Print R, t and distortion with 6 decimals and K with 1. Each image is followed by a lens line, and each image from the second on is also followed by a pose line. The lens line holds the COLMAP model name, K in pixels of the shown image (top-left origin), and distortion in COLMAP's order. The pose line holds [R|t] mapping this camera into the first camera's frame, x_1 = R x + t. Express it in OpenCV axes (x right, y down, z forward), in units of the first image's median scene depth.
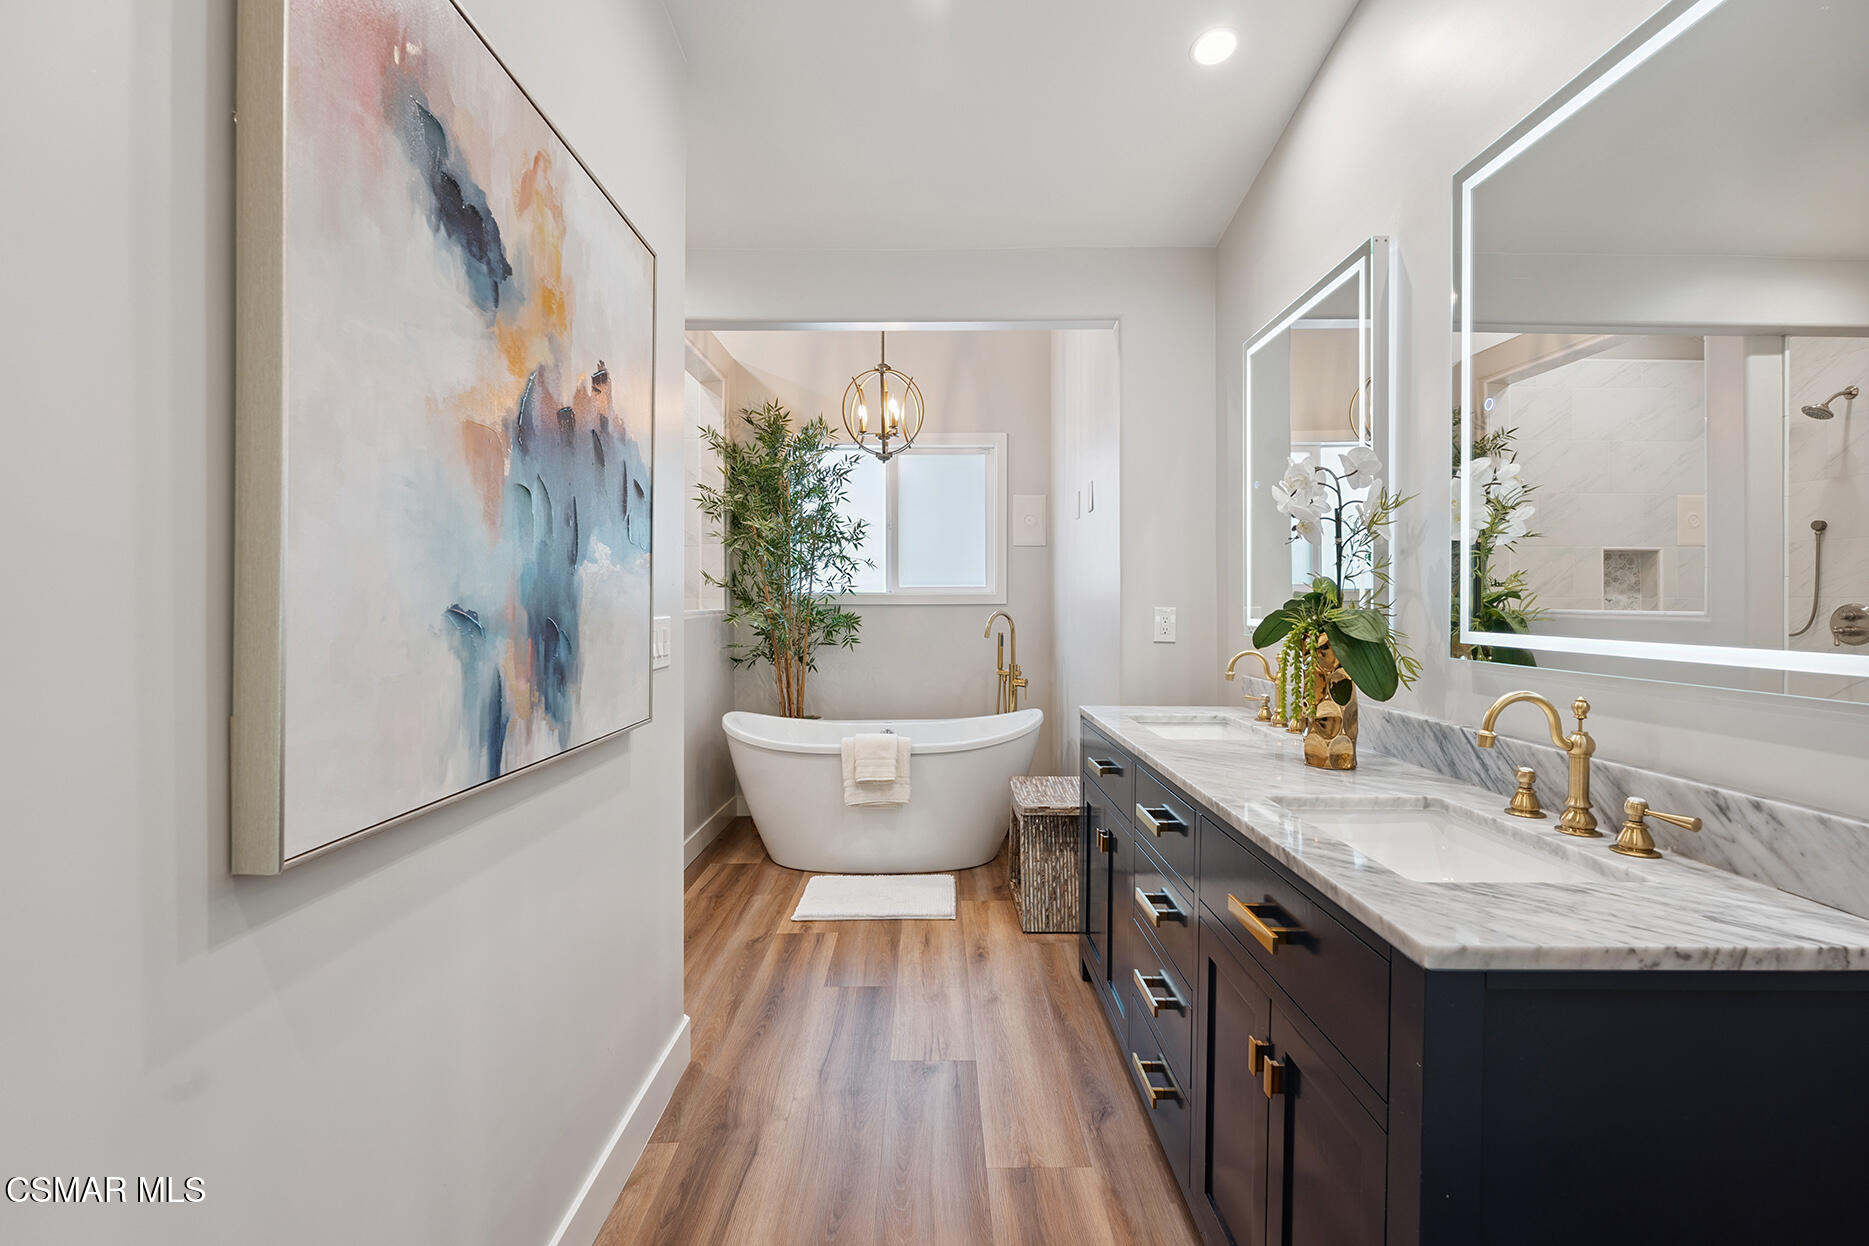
lens RADIAL K [[823.7, 0, 933.8], [0, 823.7, 605.2], [0, 0, 1]] dist [-0.000346, -0.000014]
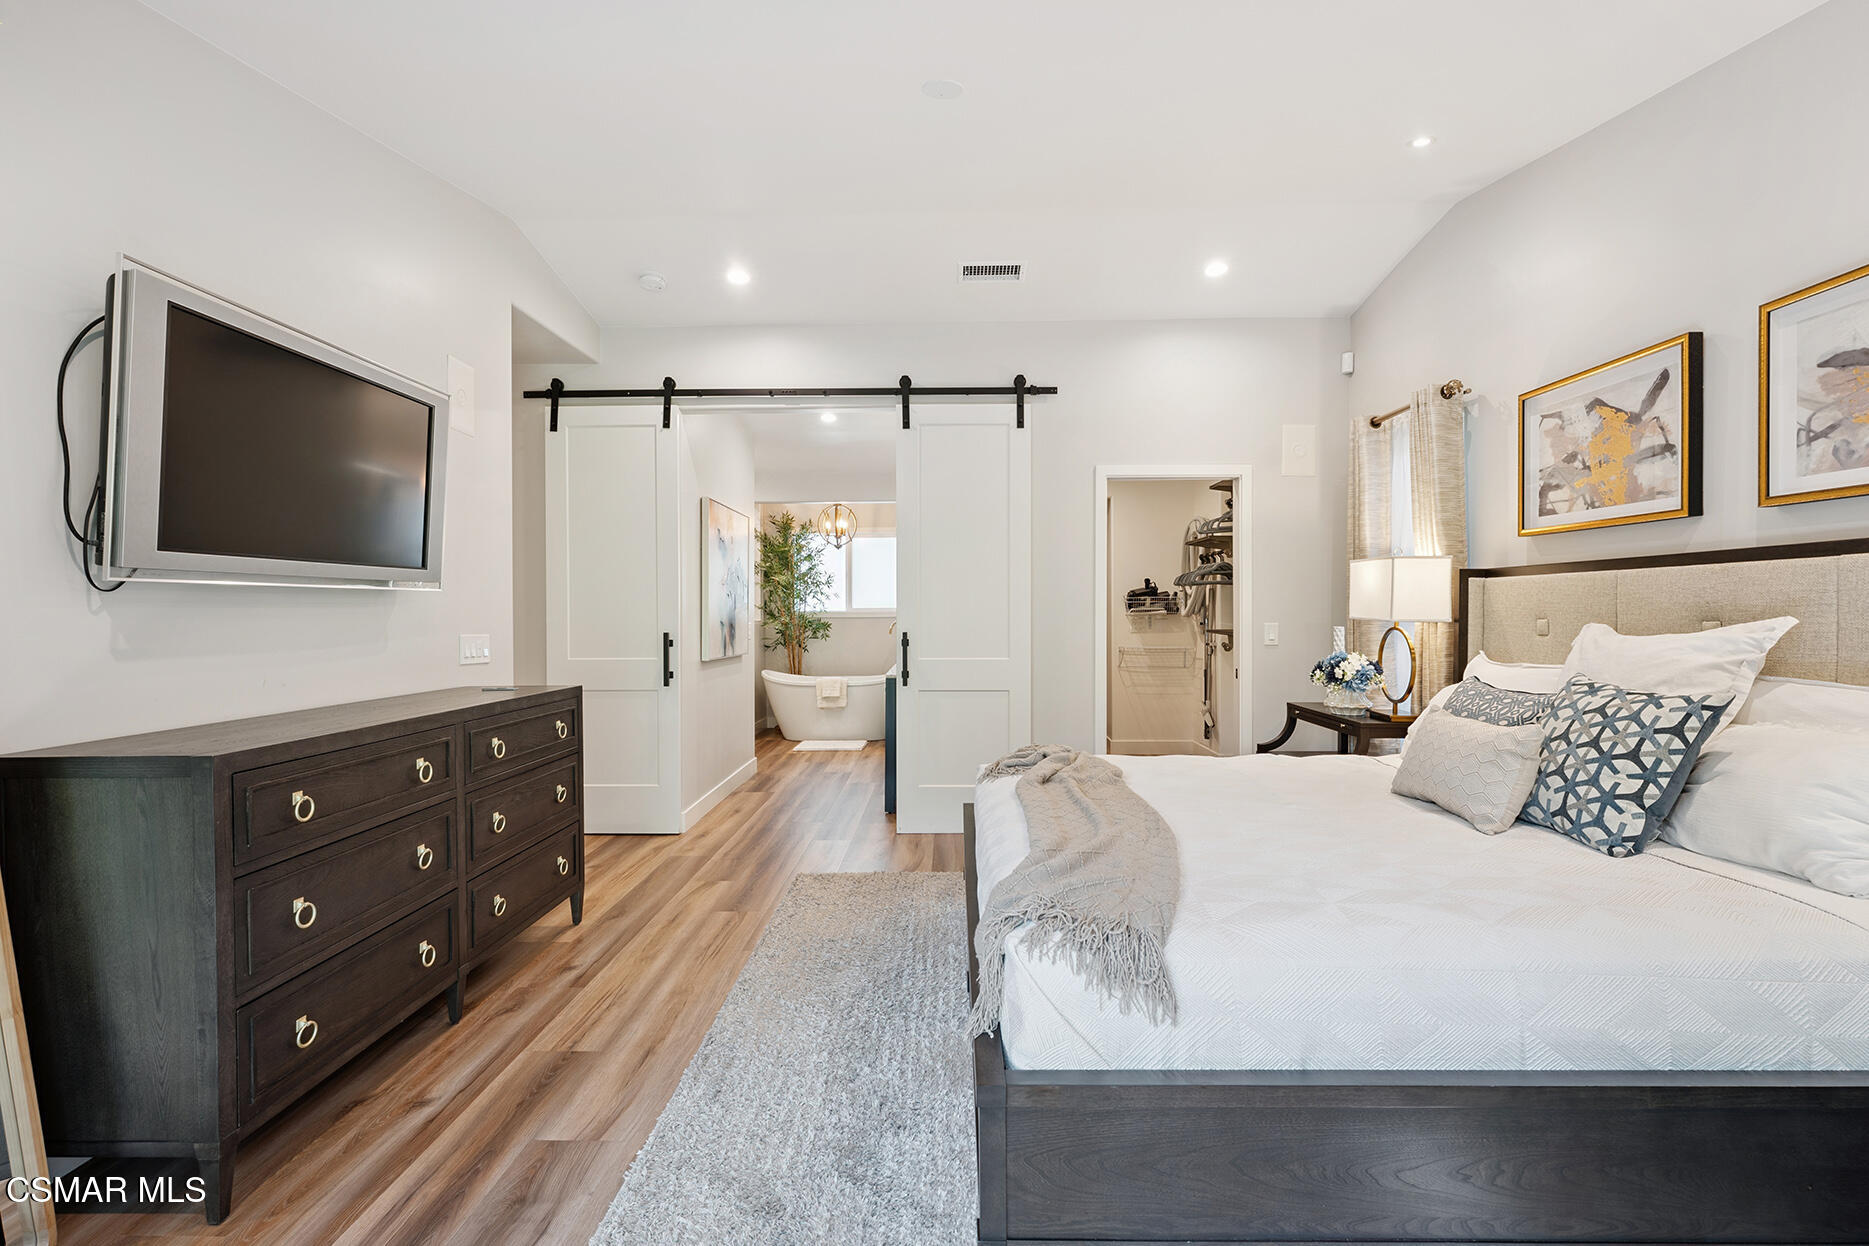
lens RADIAL K [[859.2, 0, 934.5], [0, 859.2, 623.0], [0, 0, 1]] dist [-0.000218, -0.000004]
pose [[0.999629, -0.001042, -0.027208, 0.212826], [0.001346, 0.999937, 0.011151, -0.010196], [0.027194, -0.011183, 0.999568, -1.025302]]
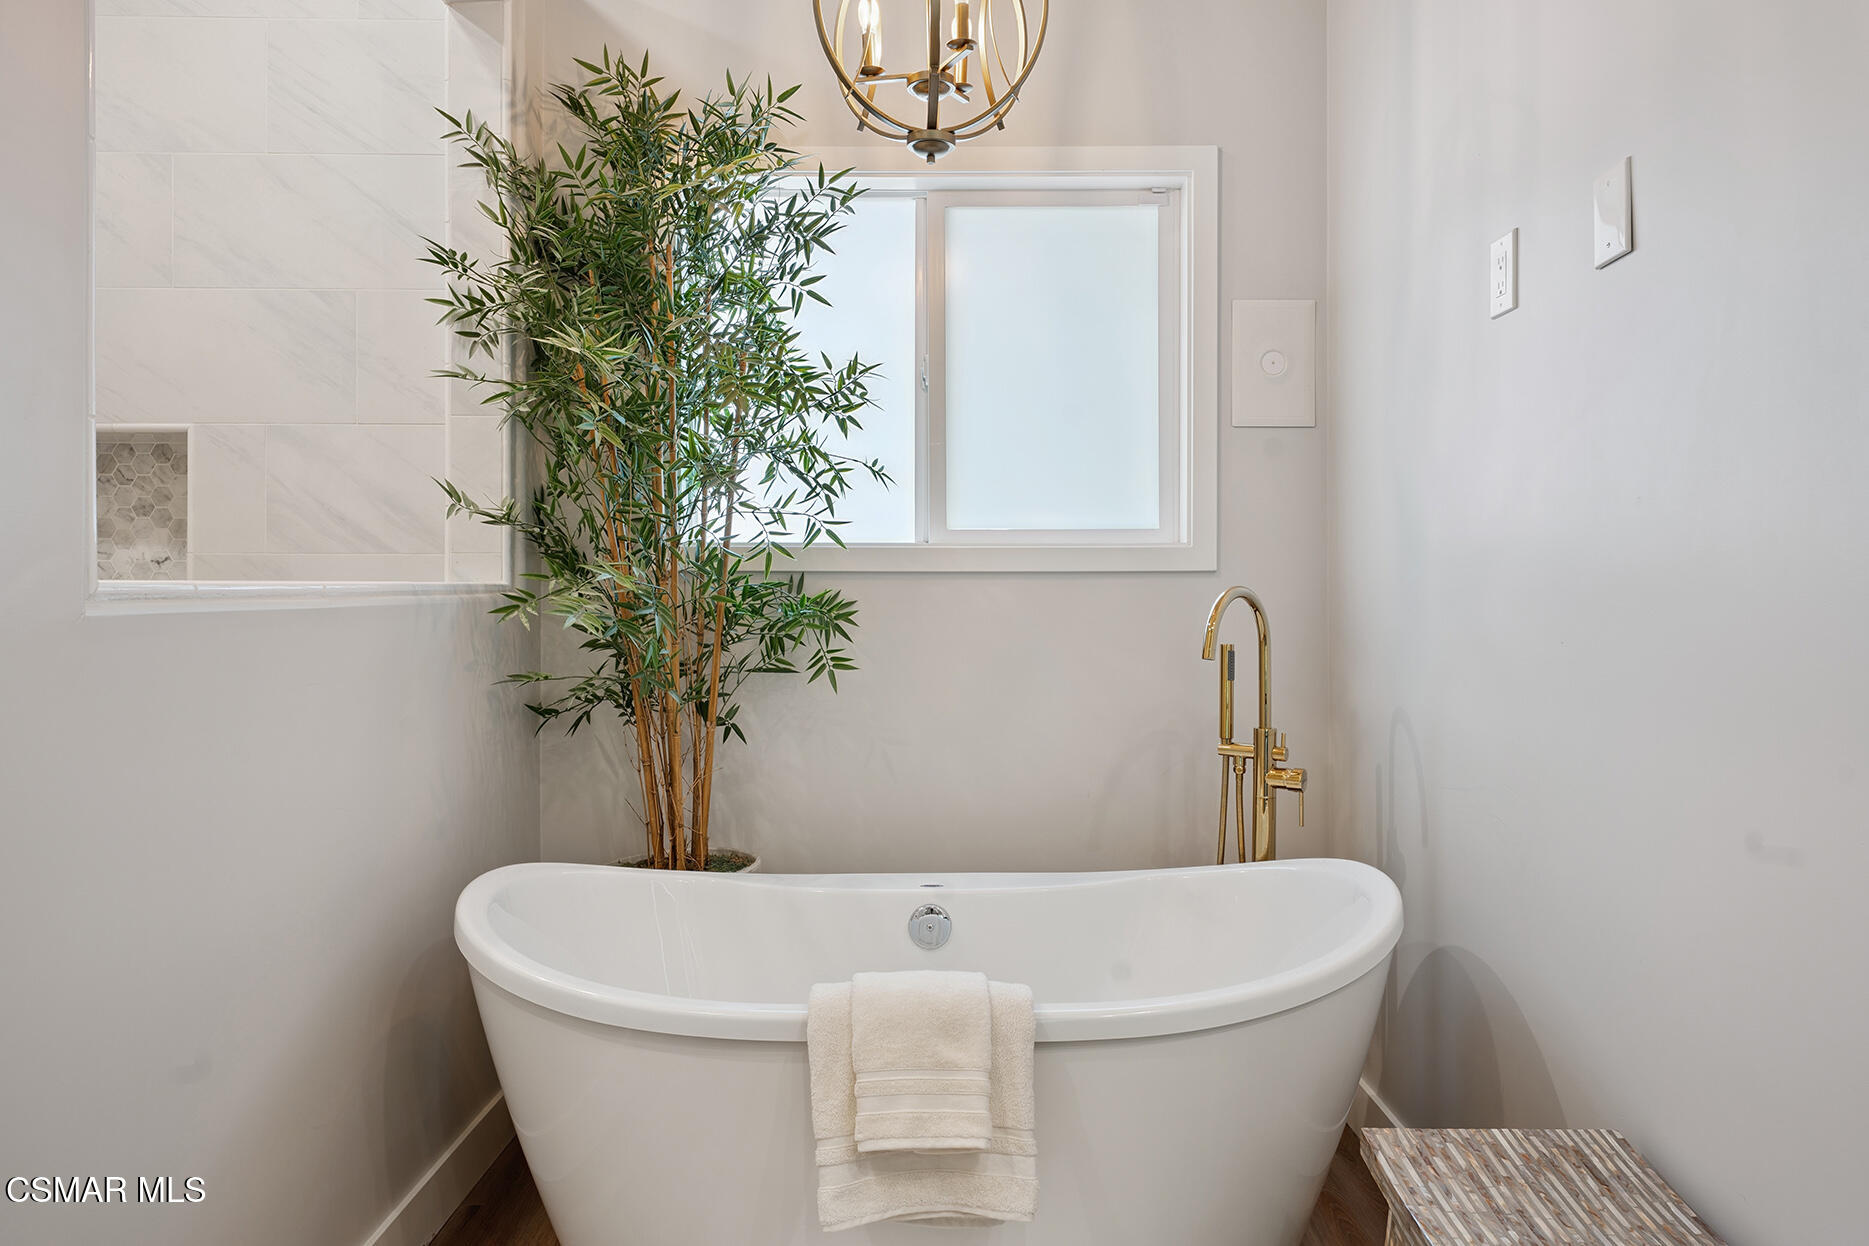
lens RADIAL K [[1192.6, 0, 928.0], [0, 1192.6, 582.4], [0, 0, 1]] dist [0.006126, 0.001732]
pose [[0.999974, 0.002093, -0.006960, -0.051222], [-0.002132, 0.999982, -0.005574, 0.007887], [0.006948, 0.005589, 0.999960, 0.438419]]
